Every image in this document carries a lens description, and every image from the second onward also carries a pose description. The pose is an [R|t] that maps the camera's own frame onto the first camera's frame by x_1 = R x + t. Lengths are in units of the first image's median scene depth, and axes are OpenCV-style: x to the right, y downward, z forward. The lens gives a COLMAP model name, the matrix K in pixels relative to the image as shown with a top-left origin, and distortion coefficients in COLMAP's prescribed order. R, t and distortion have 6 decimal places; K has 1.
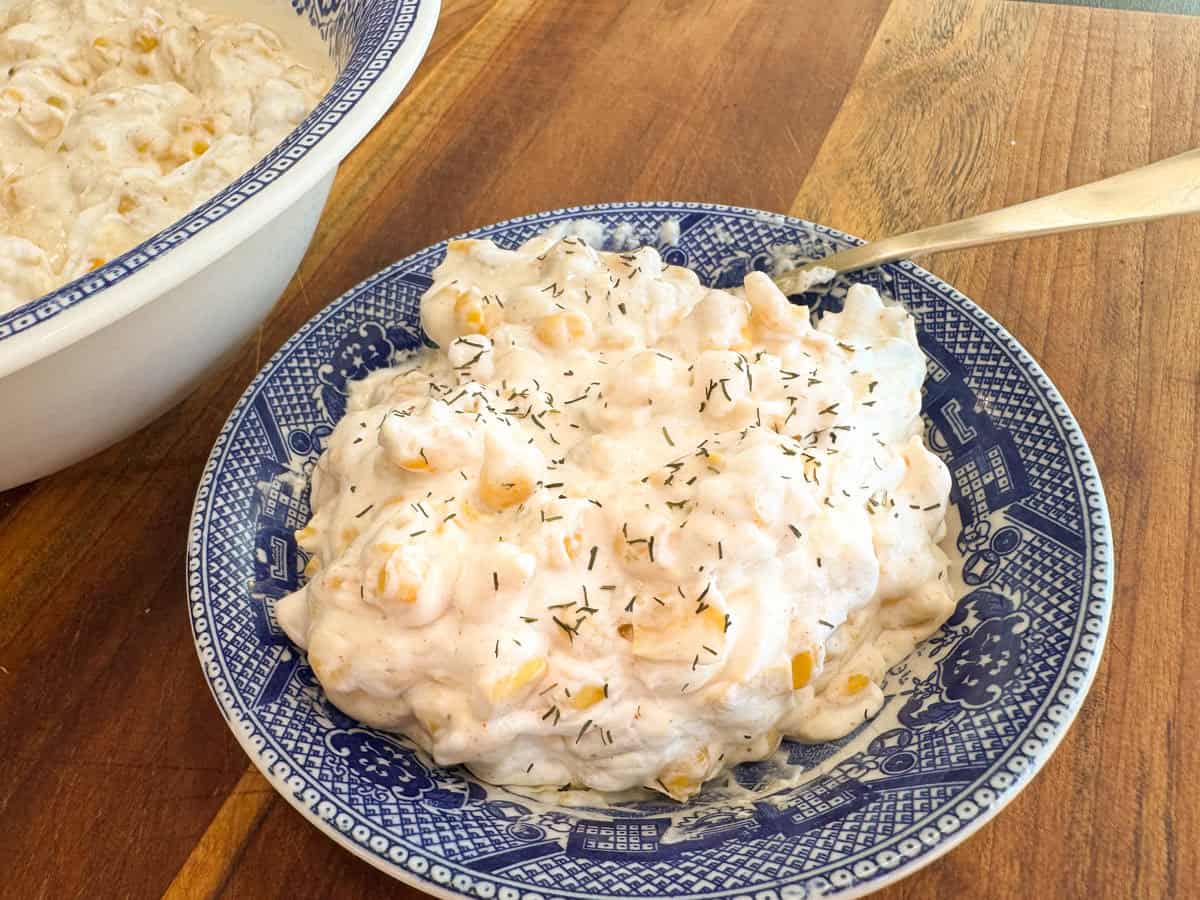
lens RADIAL K [[979.0, 0, 501.9], [0, 979.0, 465.2], [0, 0, 1]] dist [-0.005989, -0.003028]
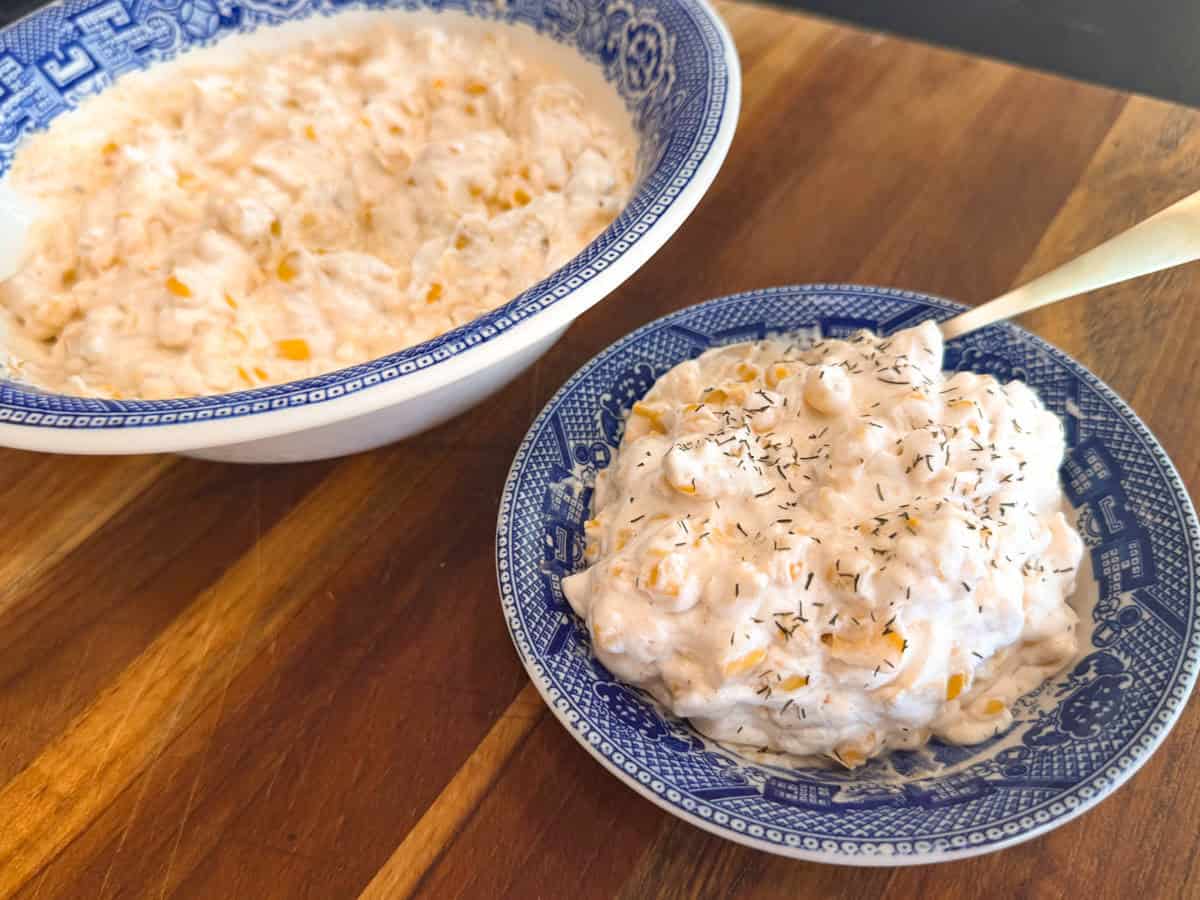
lens RADIAL K [[996.7, 0, 600.0], [0, 996.7, 450.0], [0, 0, 1]] dist [0.170683, -0.499222]
pose [[0.987753, 0.135887, -0.076680, -0.101719], [-0.134020, 0.990554, 0.029007, -0.086010], [0.079897, -0.018375, 0.996634, -0.374378]]
